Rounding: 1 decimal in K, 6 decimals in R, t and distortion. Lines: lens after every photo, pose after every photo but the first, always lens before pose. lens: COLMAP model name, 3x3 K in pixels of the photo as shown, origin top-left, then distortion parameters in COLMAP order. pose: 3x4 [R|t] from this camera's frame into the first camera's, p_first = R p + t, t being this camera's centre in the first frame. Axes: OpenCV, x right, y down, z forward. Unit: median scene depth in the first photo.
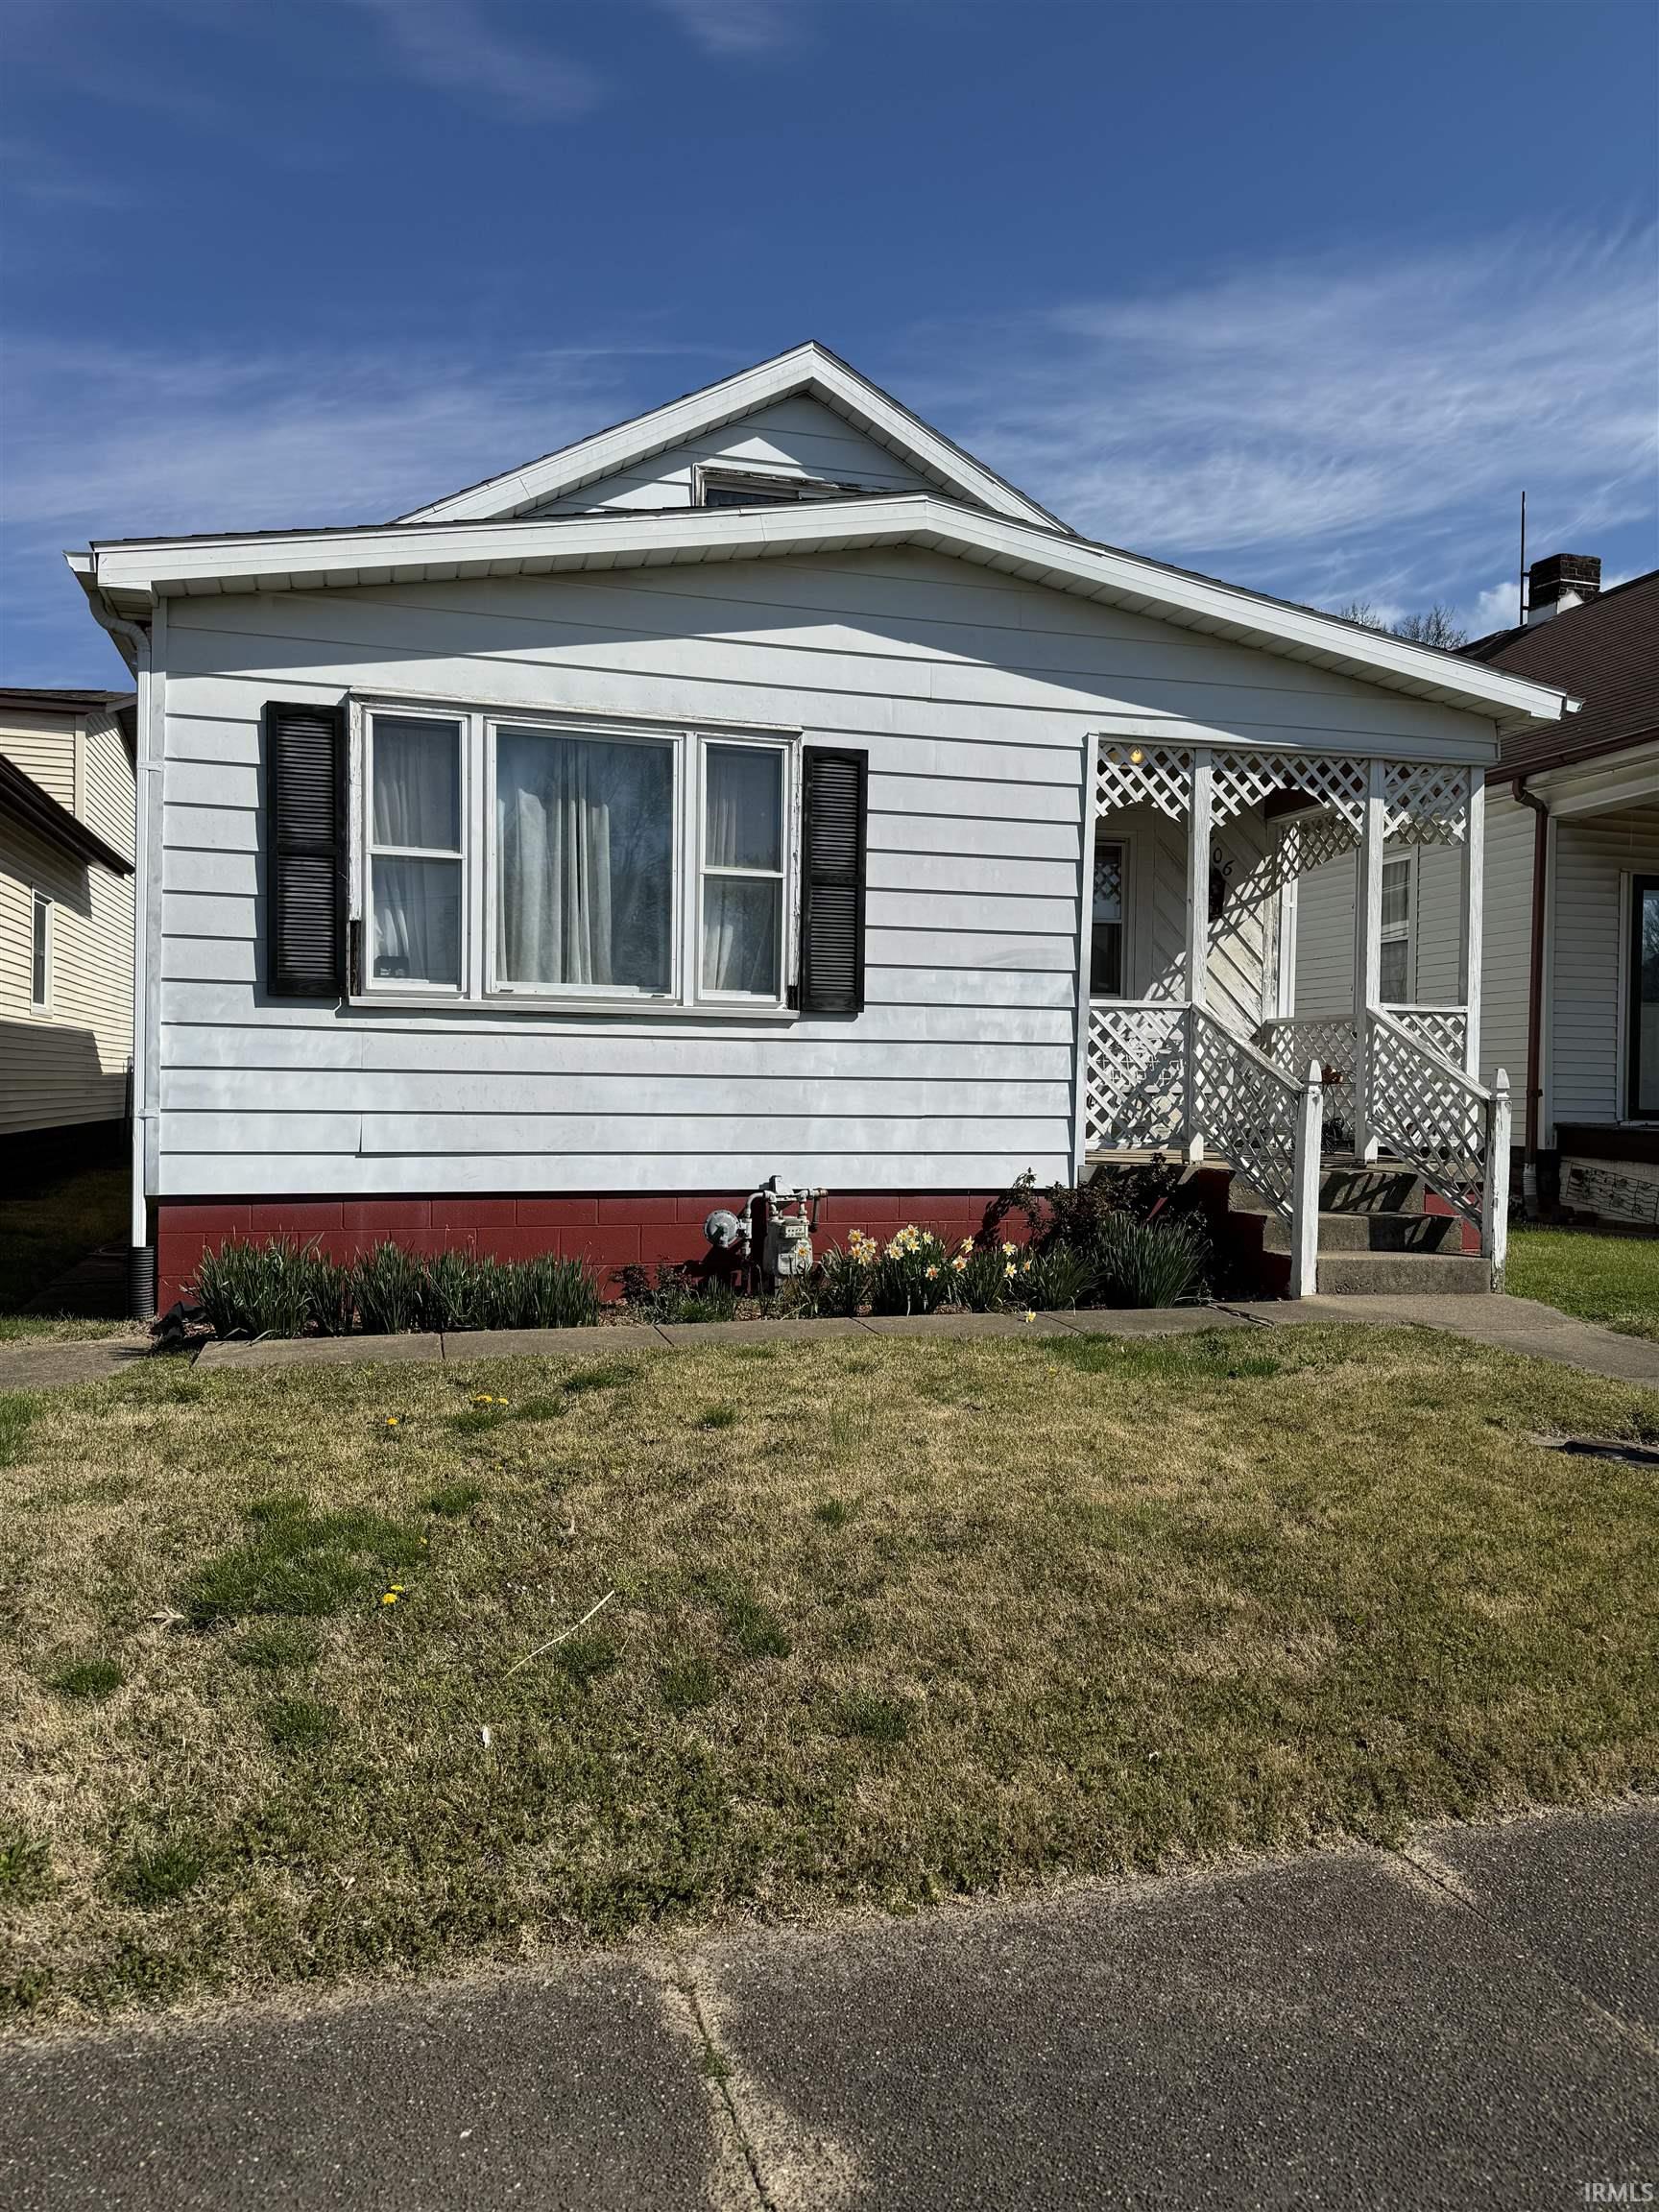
lens RADIAL K [[1527.5, 0, 829.5], [0, 1527.5, 1106.0], [0, 0, 1]] dist [0.224766, -0.443247]
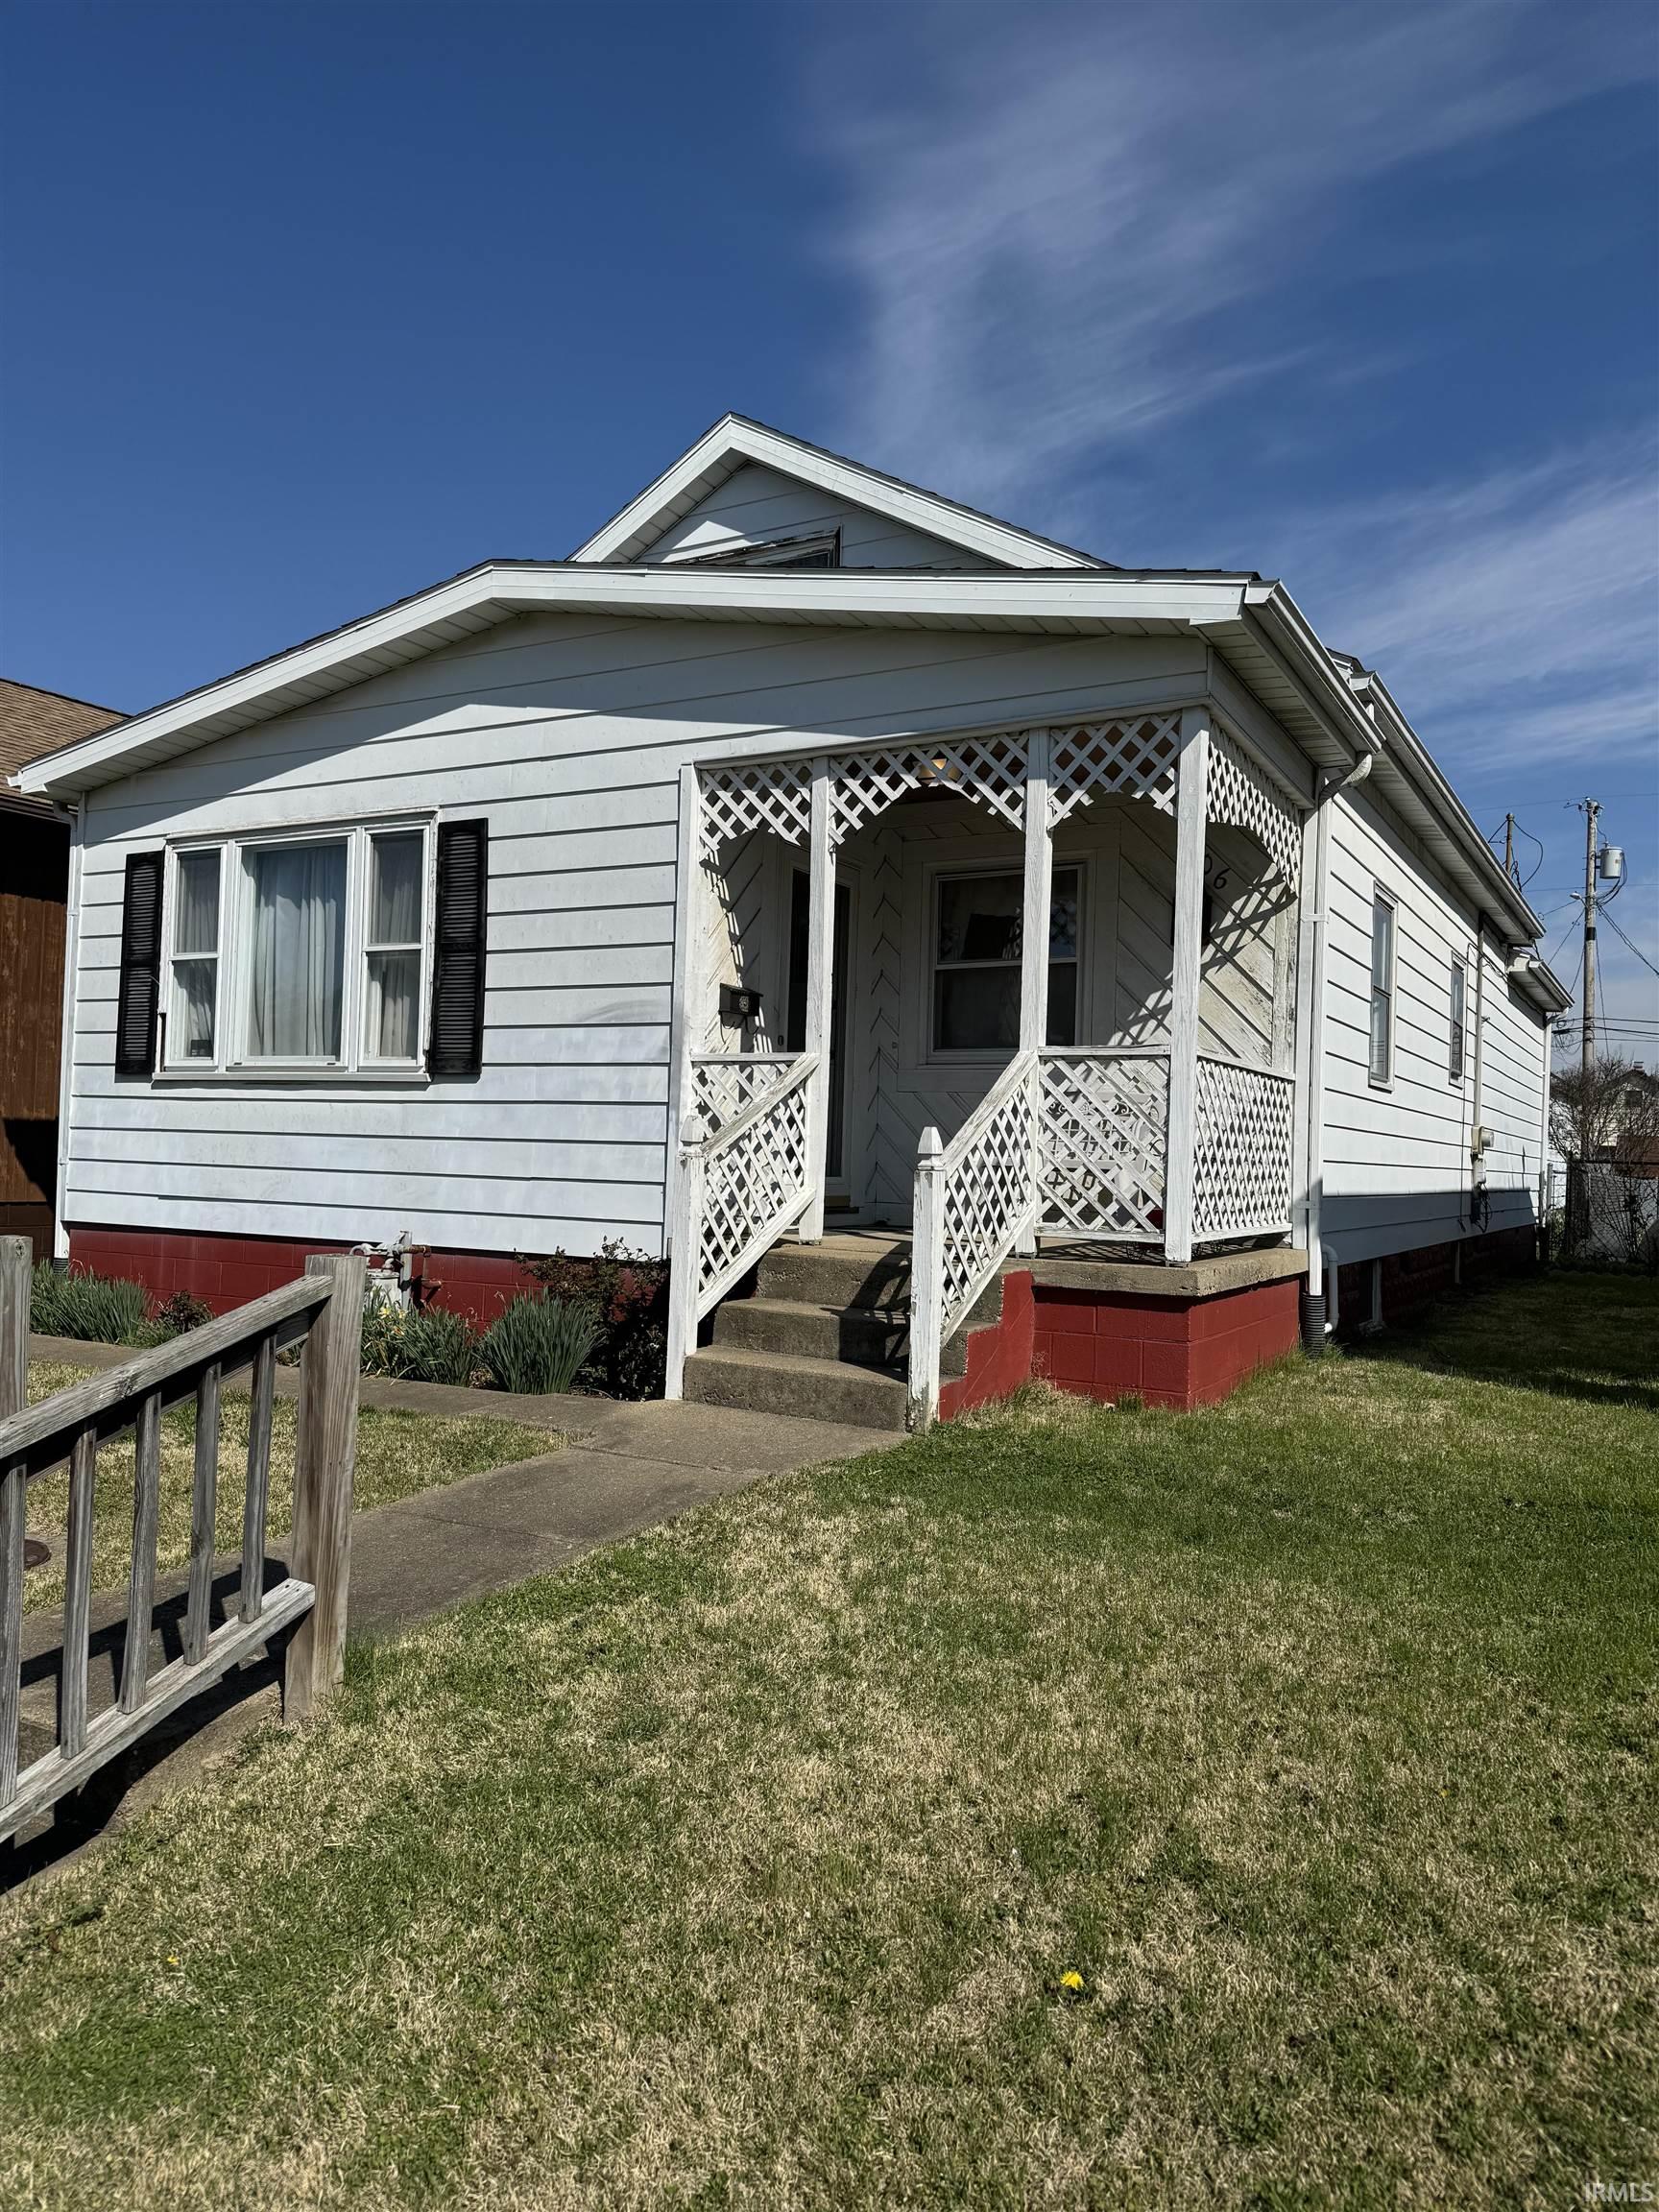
lens RADIAL K [[1527.5, 0, 829.5], [0, 1527.5, 1106.0], [0, 0, 1]] dist [0.224766, -0.443247]
pose [[0.696466, -0.013349, -0.717466, 0.886568], [-0.031044, 0.998330, -0.048710, 0.002519], [0.716918, 0.056198, 0.694889, 0.444857]]
